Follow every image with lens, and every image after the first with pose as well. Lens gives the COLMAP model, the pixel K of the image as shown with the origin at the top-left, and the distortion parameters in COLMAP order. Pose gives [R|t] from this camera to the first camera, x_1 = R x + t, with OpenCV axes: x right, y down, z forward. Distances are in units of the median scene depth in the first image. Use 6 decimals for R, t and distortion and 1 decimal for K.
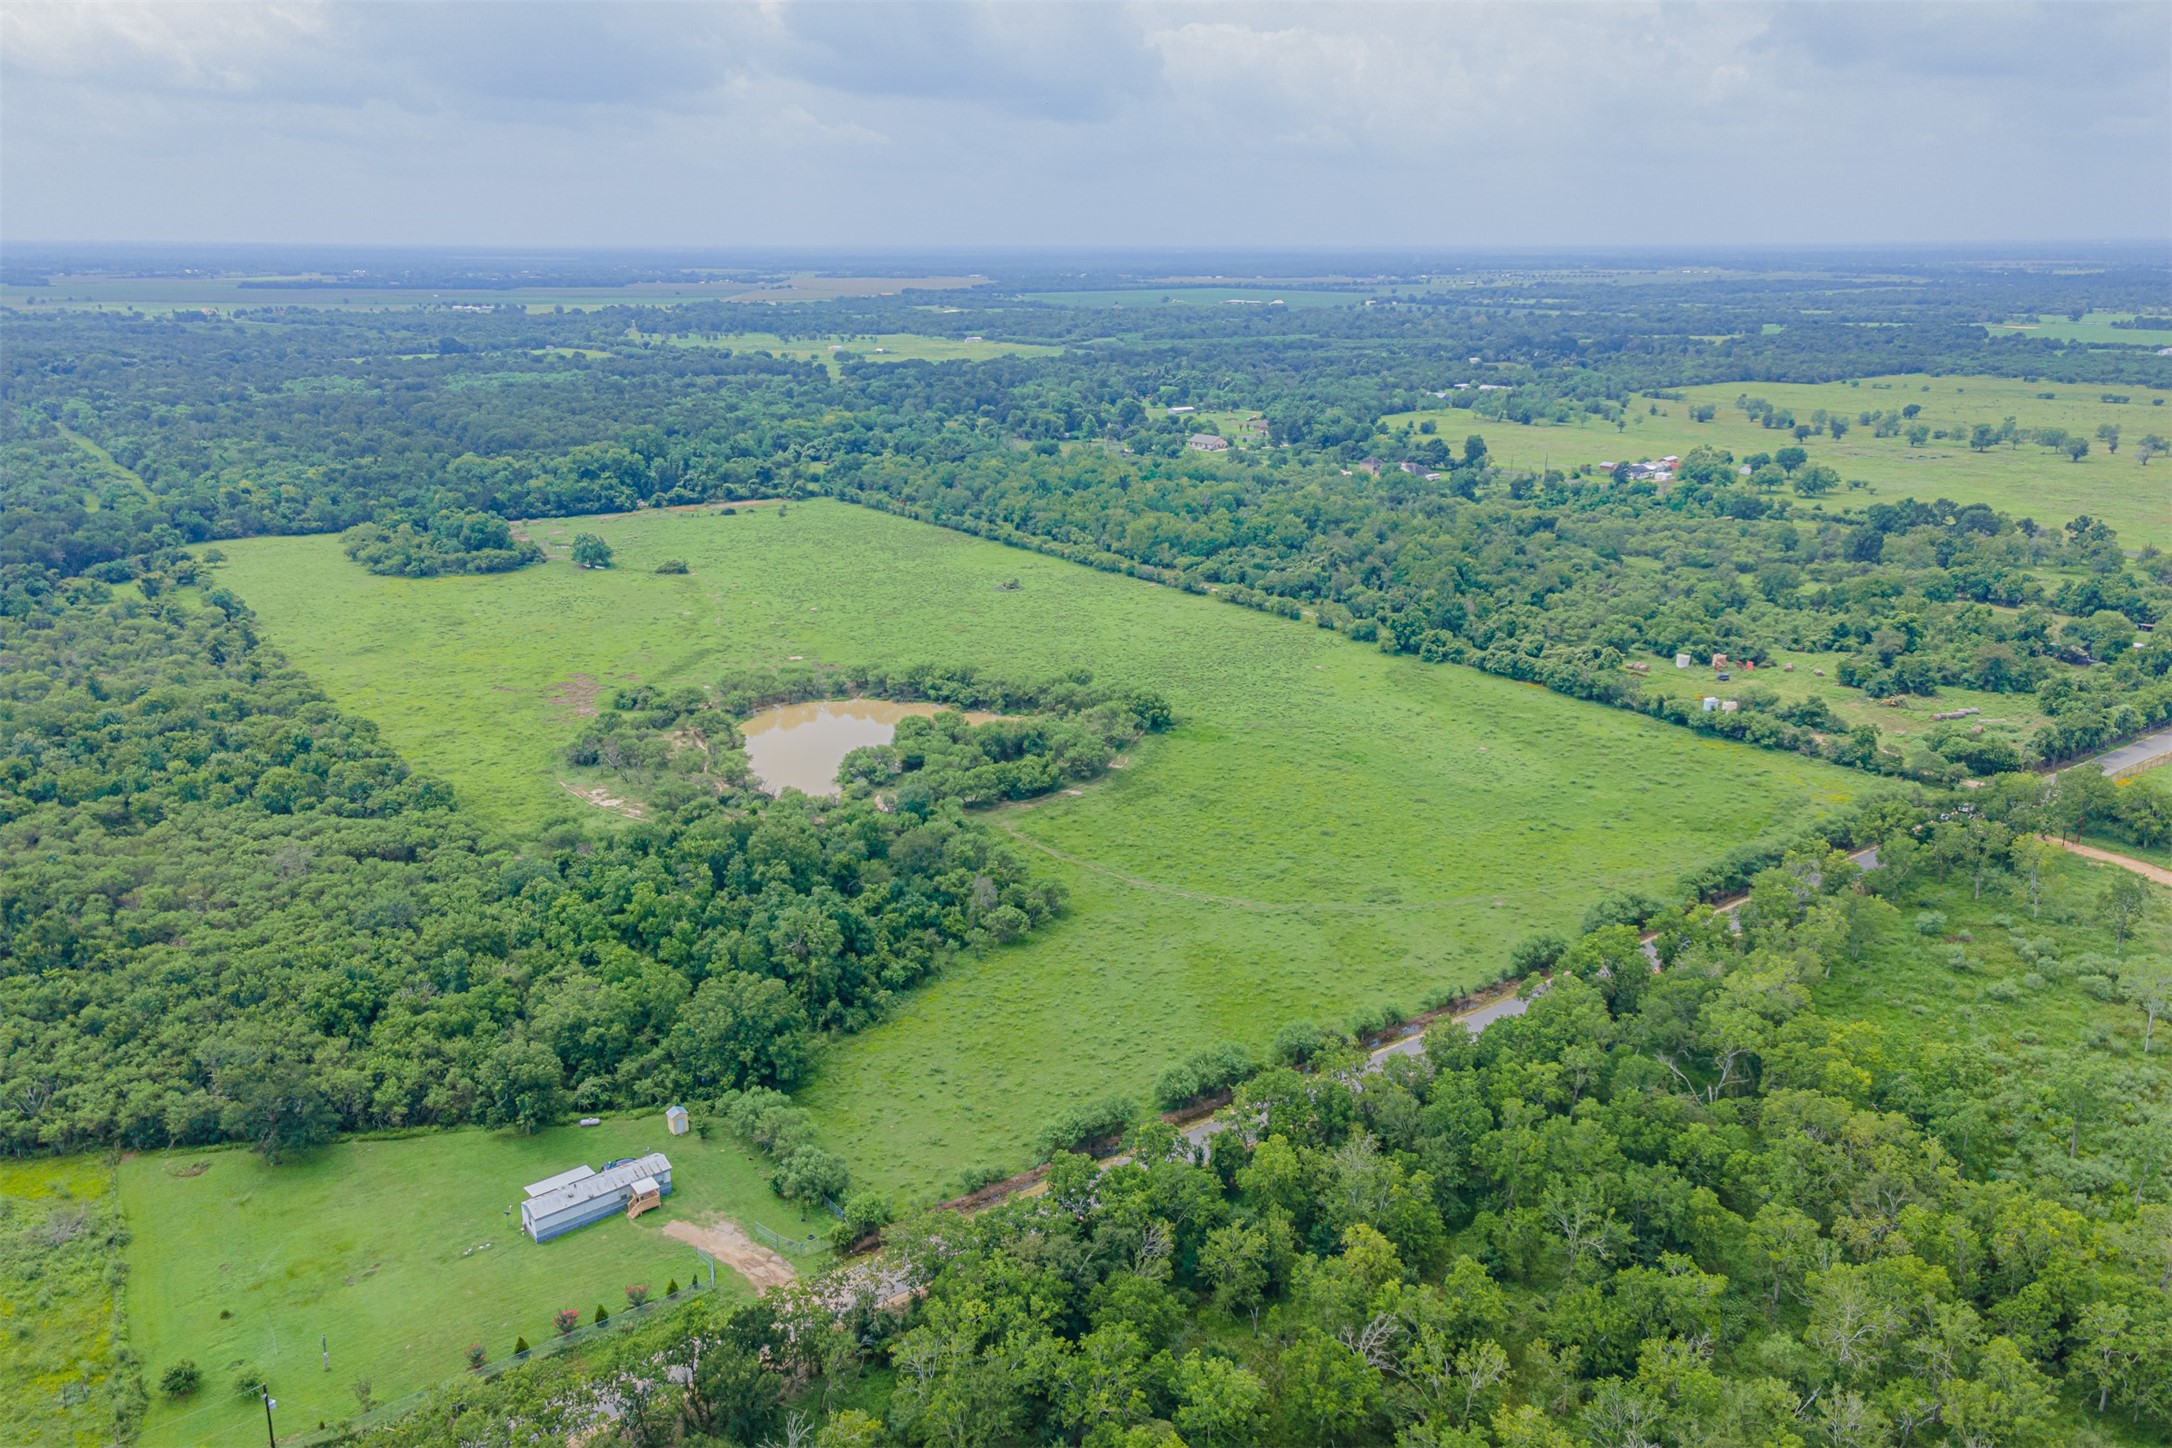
lens RADIAL K [[1554.6, 0, 1083.8], [0, 1554.6, 717.6], [0, 0, 1]] dist [0.043182, 0.006155]
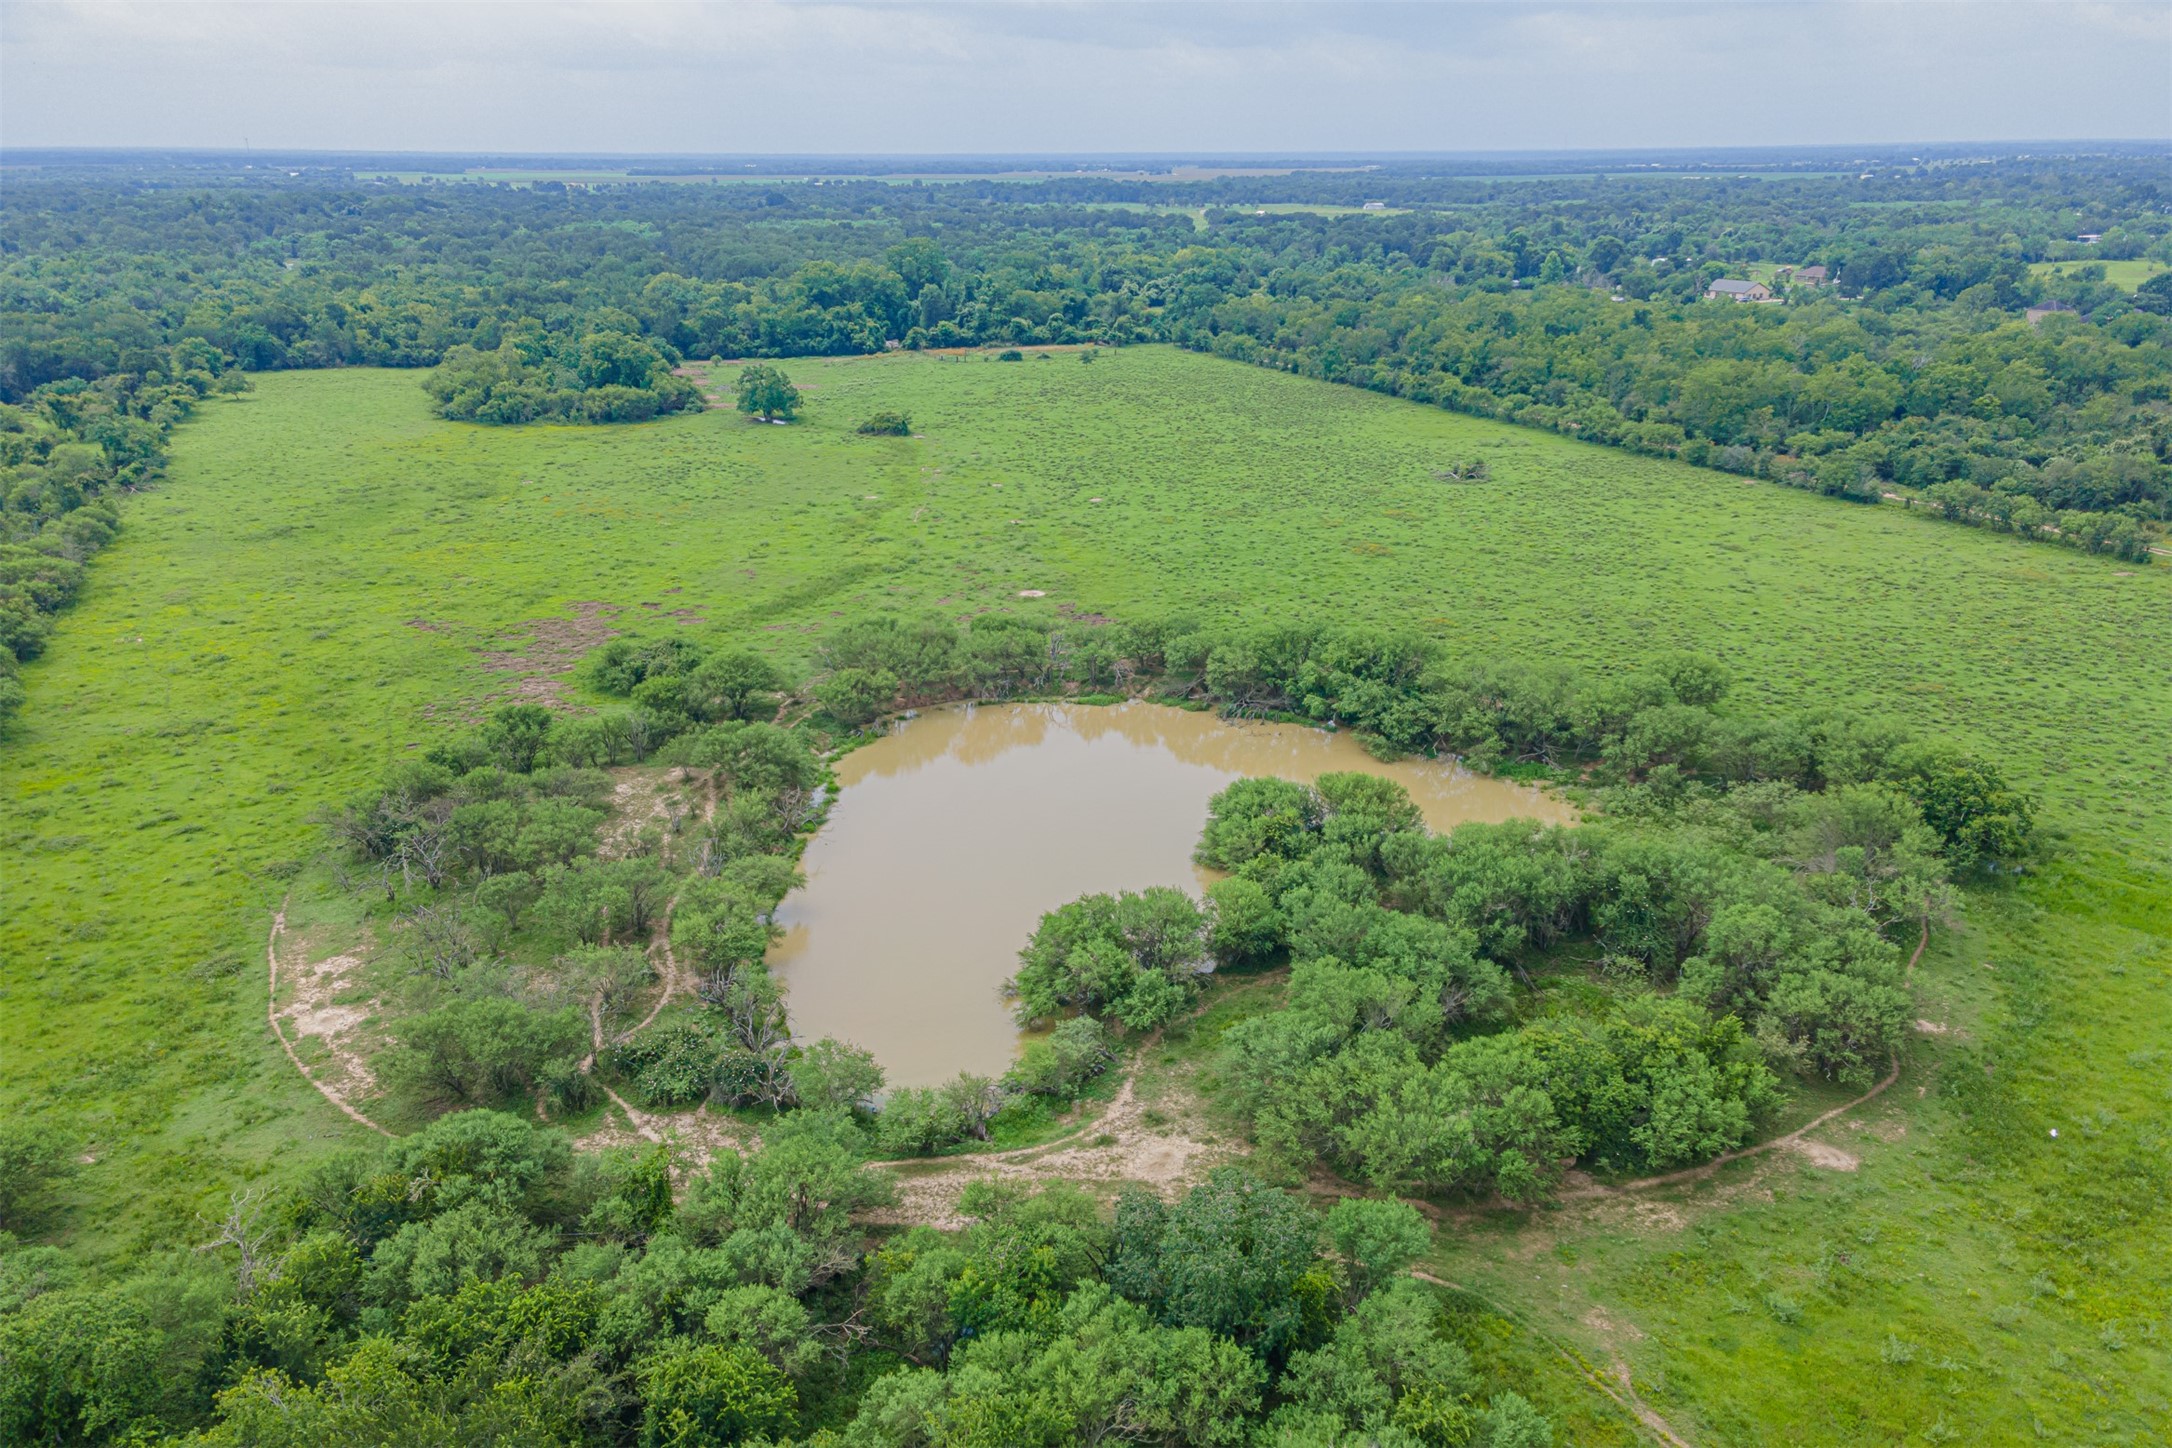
lens RADIAL K [[1554.6, 0, 1092.4], [0, 1554.6, 730.9], [0, 0, 1]] dist [0.043182, 0.006155]
pose [[0.973473, 0.074894, -0.216195, -0.046749], [-0.062265, 0.995963, 0.064655, -0.022150], [0.220164, -0.049479, 0.974207, 0.420608]]
